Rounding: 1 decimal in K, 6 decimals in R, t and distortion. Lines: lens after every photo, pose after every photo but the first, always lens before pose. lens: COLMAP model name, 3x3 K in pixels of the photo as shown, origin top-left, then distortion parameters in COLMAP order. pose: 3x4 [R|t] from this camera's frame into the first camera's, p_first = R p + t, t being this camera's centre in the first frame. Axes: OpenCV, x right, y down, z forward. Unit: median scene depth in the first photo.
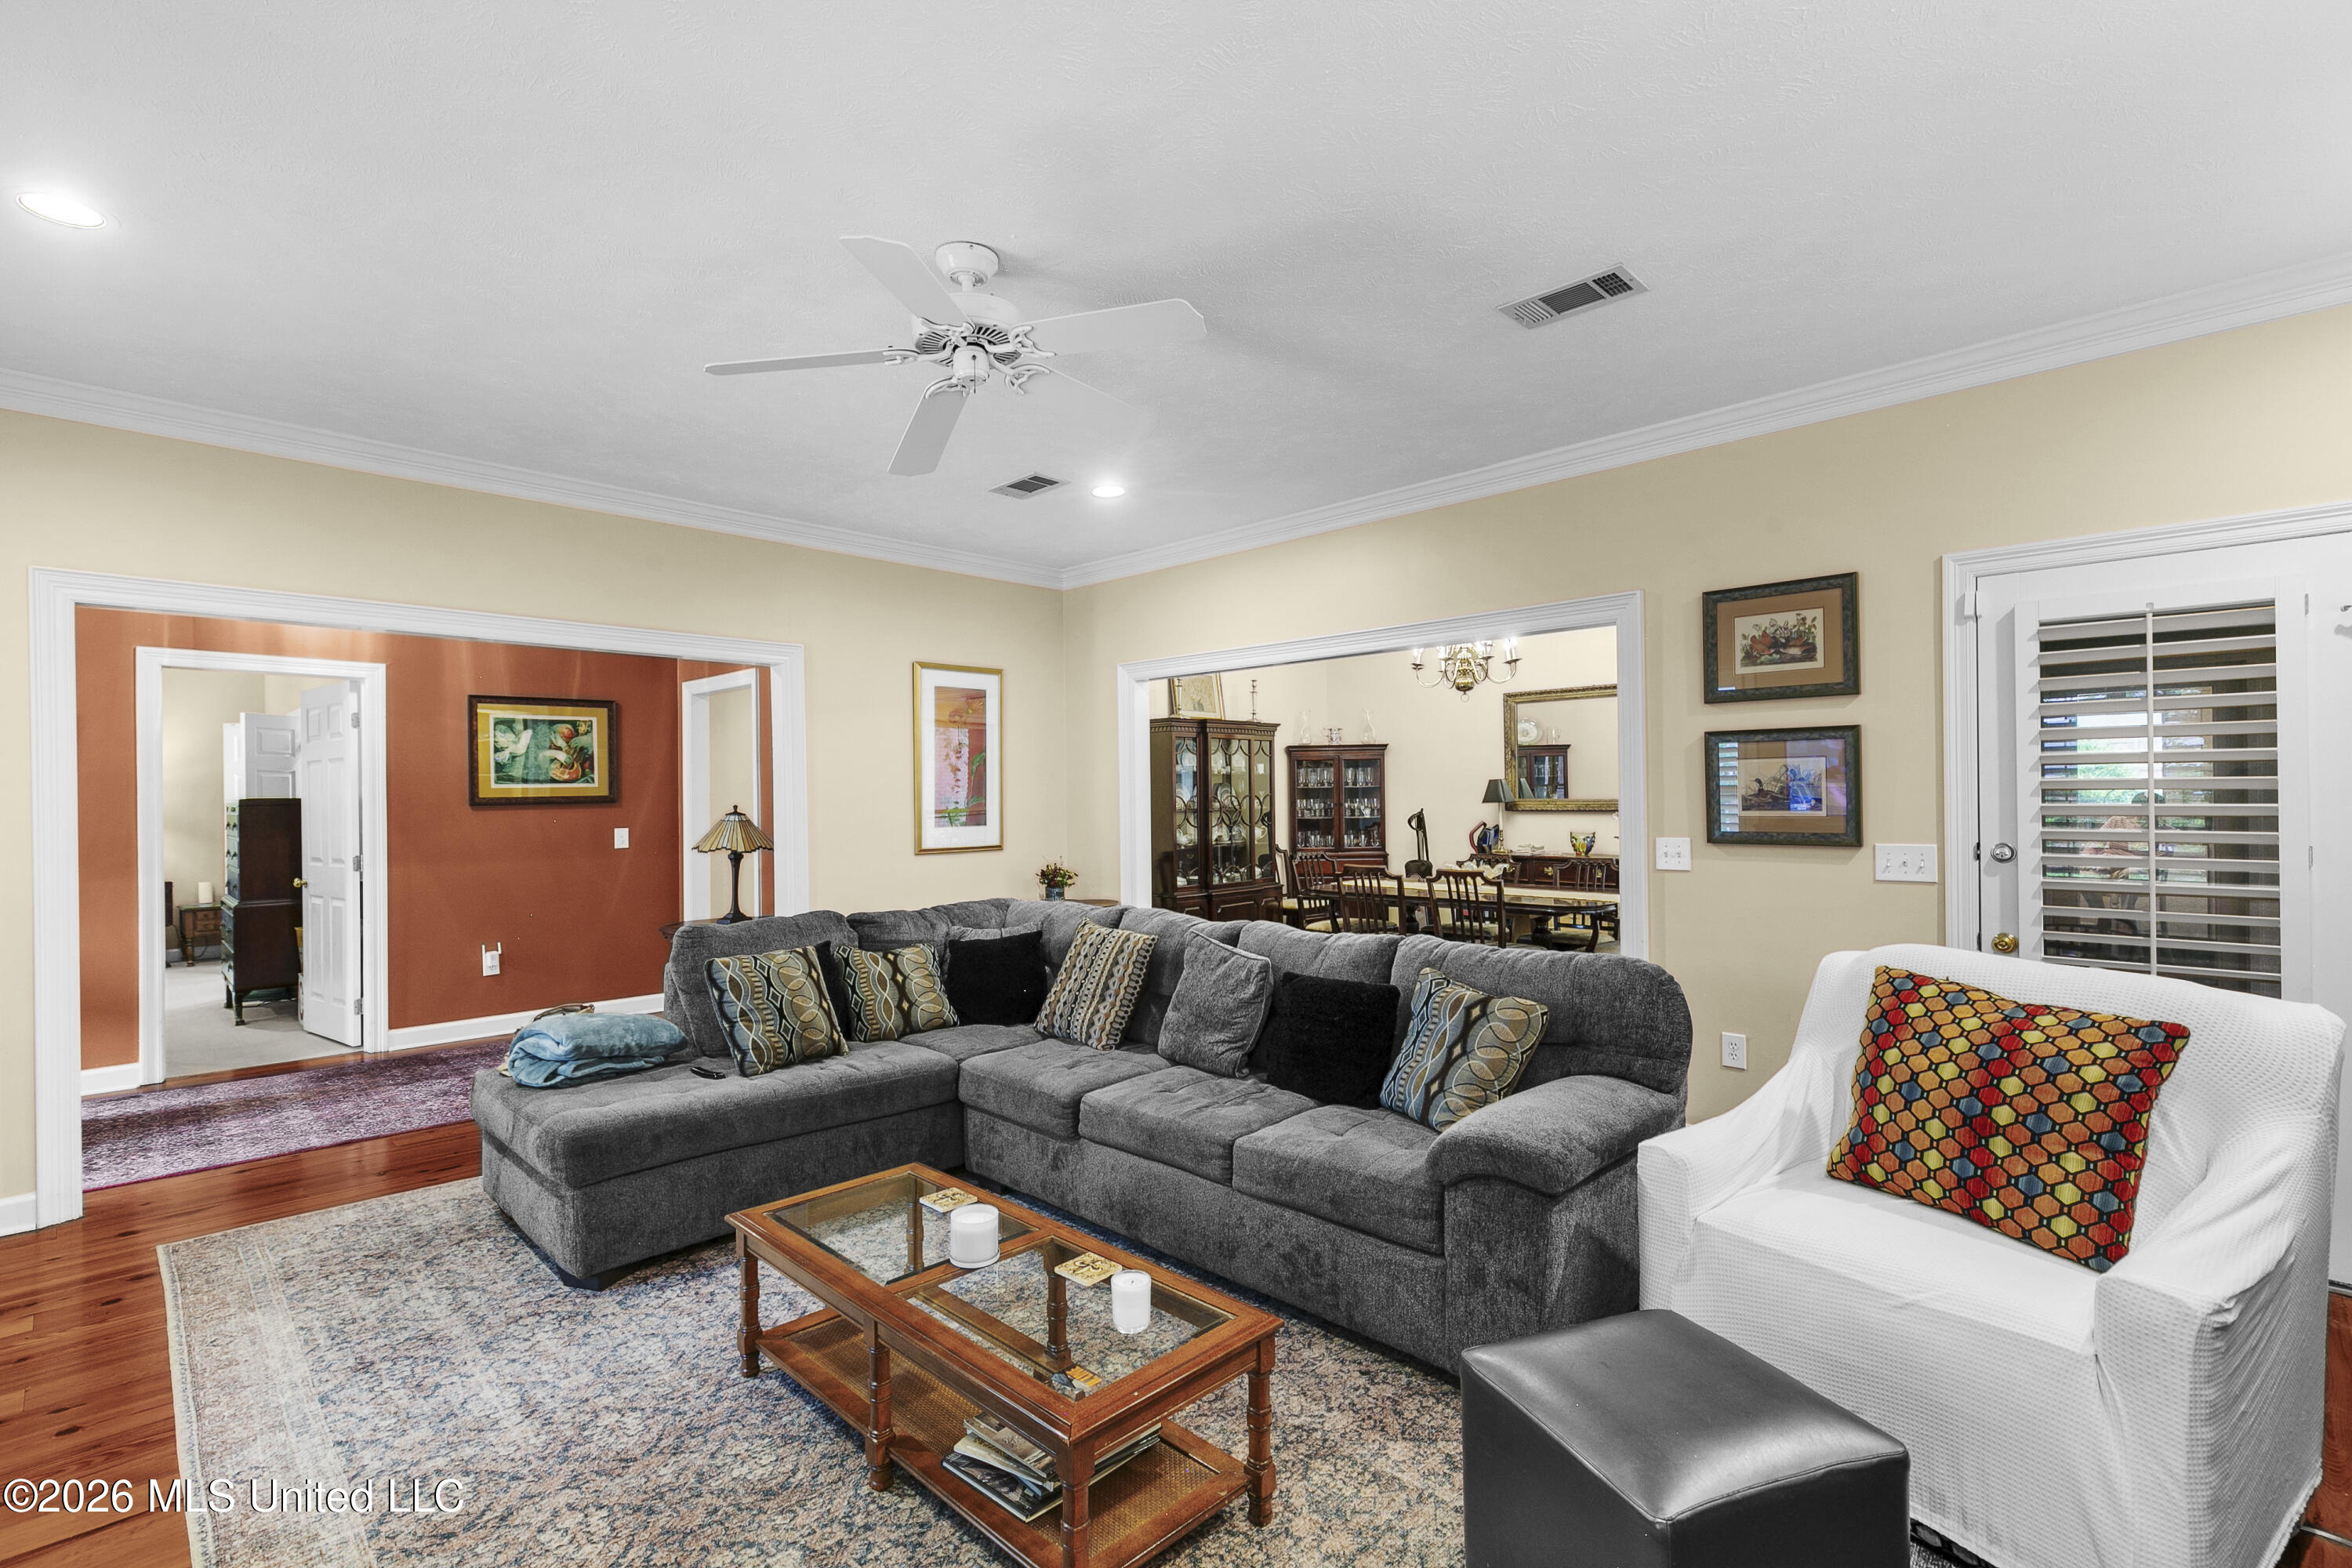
lens RADIAL K [[1062.8, 0, 1156.9], [0, 1062.8, 789.5], [0, 0, 1]] dist [0.000880, -0.000301]
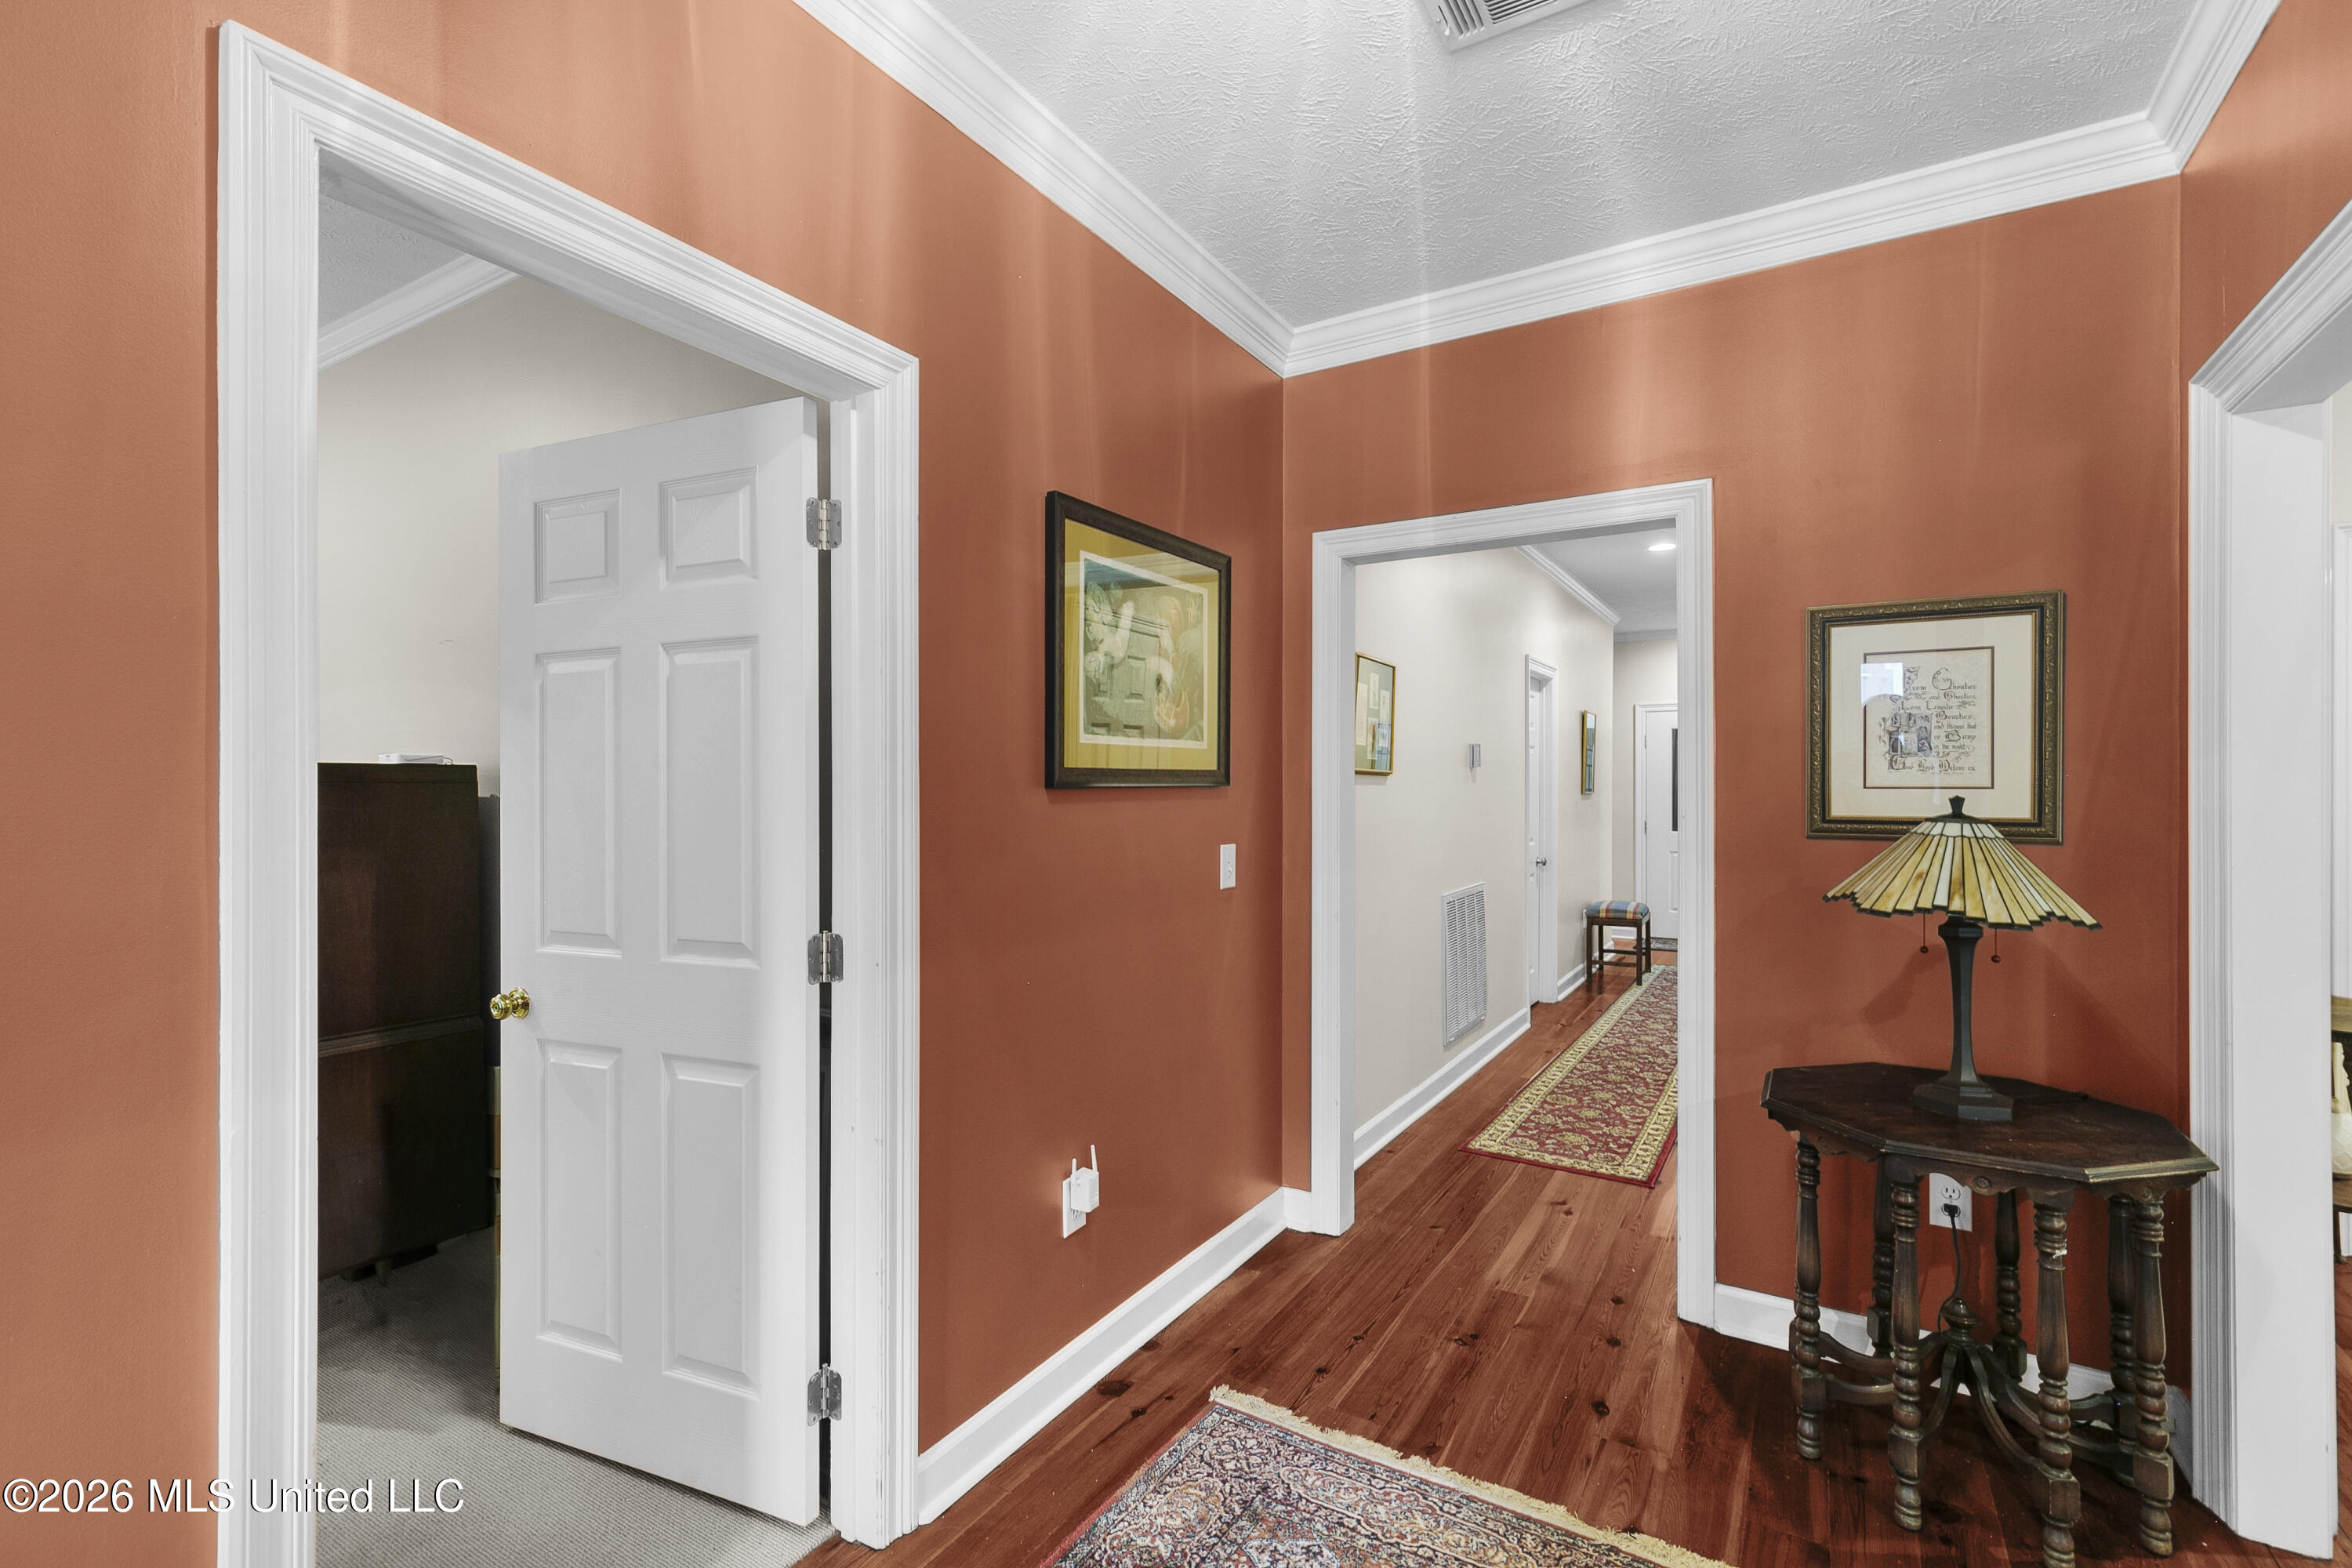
lens RADIAL K [[1062.8, 0, 1191.8], [0, 1062.8, 788.2], [0, 0, 1]] dist [0.000880, -0.000301]
pose [[0.969359, 0.010527, 0.245422, -0.791973], [-0.010625, 0.999943, -0.000925, 0.017090], [-0.245418, -0.001711, 0.969416, 0.720535]]
